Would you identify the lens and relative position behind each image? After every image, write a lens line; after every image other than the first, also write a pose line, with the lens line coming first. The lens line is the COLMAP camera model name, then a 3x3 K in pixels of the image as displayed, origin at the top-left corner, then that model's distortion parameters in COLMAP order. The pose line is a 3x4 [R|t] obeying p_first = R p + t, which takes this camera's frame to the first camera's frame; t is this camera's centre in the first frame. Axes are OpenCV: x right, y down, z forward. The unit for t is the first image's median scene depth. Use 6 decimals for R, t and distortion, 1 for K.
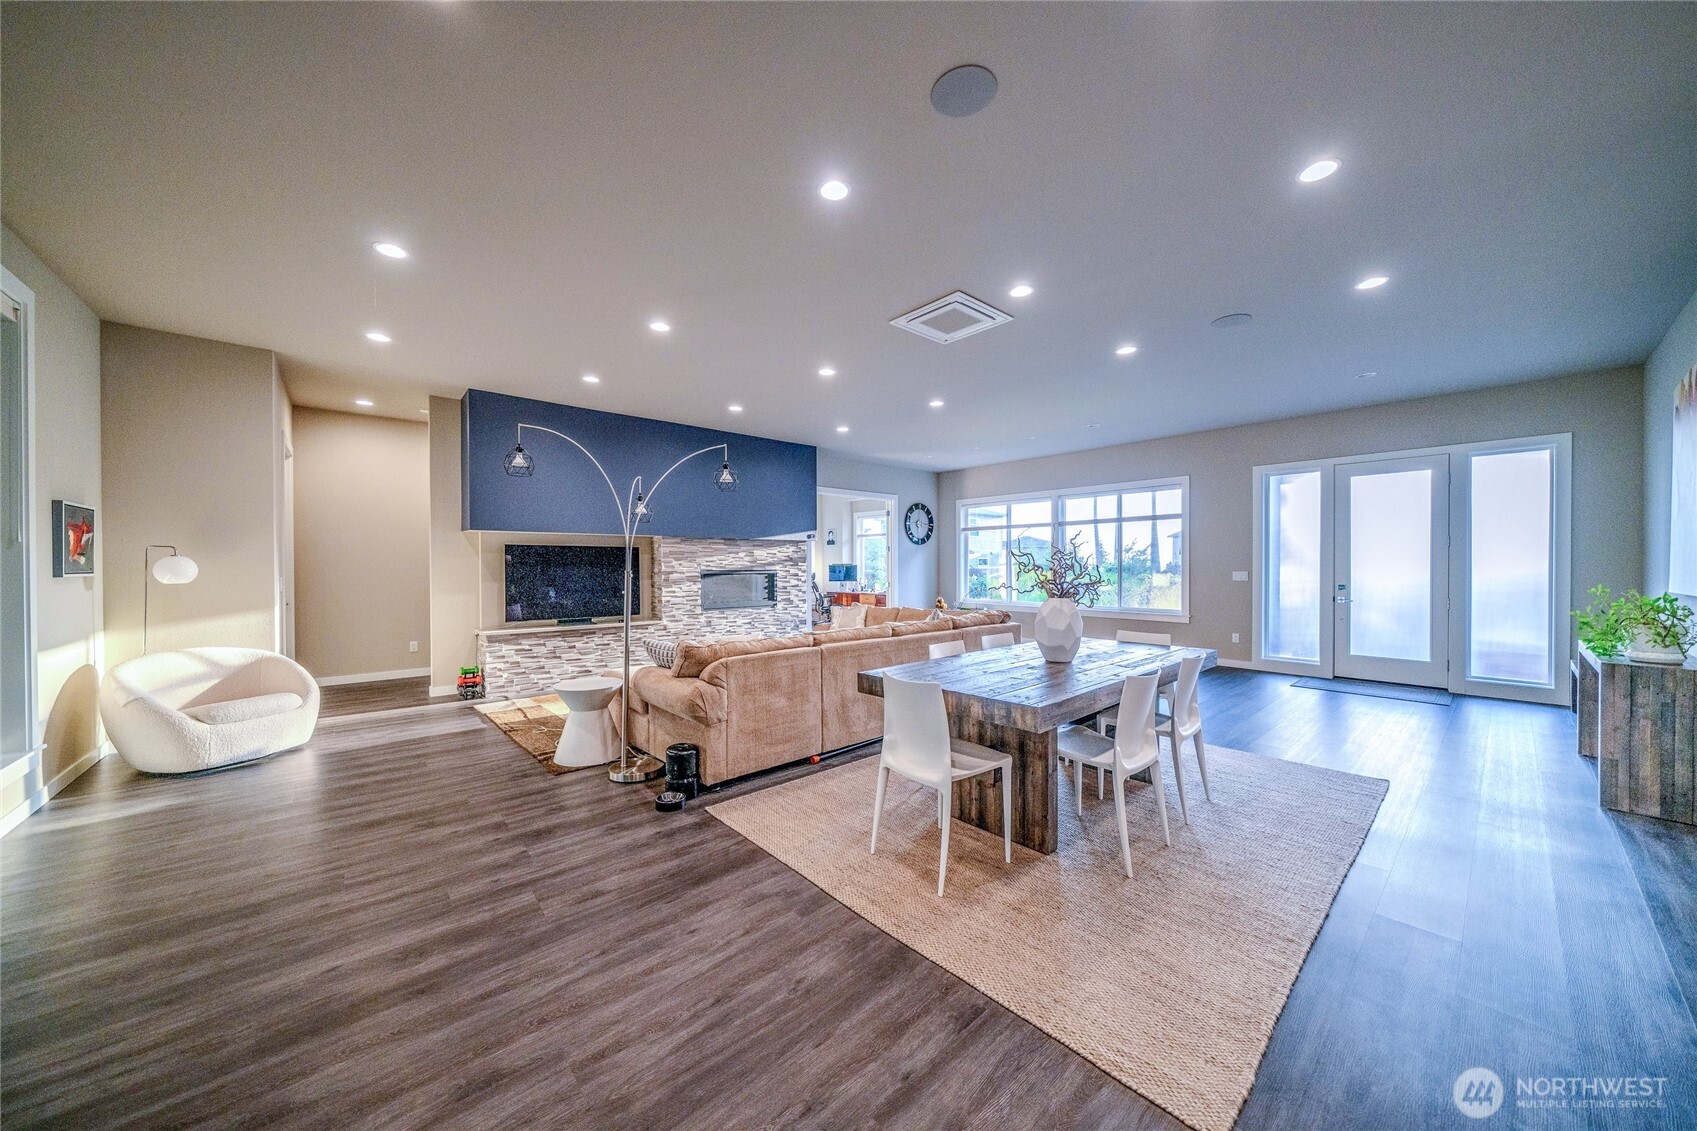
lens RADIAL K [[584.1, 0, 840.5], [0, 584.1, 572.3], [0, 0, 1]] dist [0.001043, 0.000129]
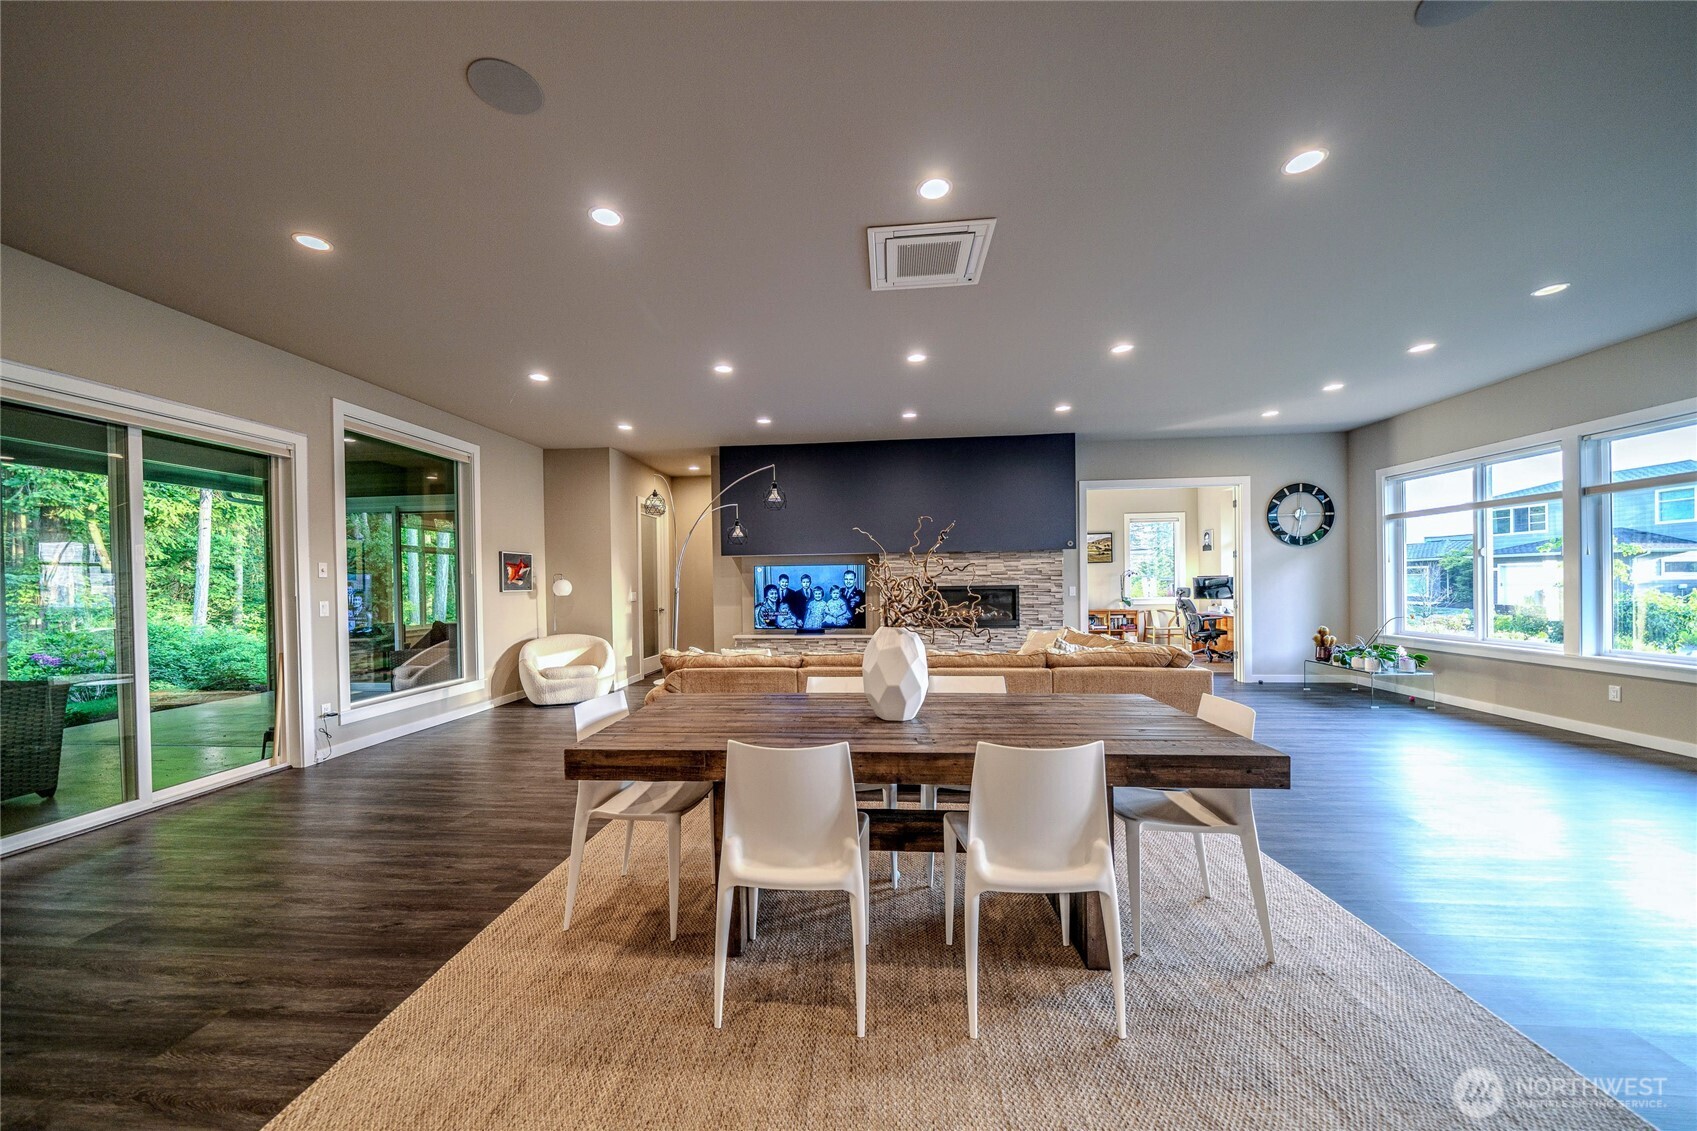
lens RADIAL K [[584.1, 0, 785.3], [0, 584.1, 590.6], [0, 0, 1]] dist [0.001043, 0.000129]
pose [[0.681479, 0.001996, -0.731835, 0.275539], [0.002074, 0.999987, 0.004659, -0.000985], [0.731835, -0.004693, 0.681466, 0.152040]]
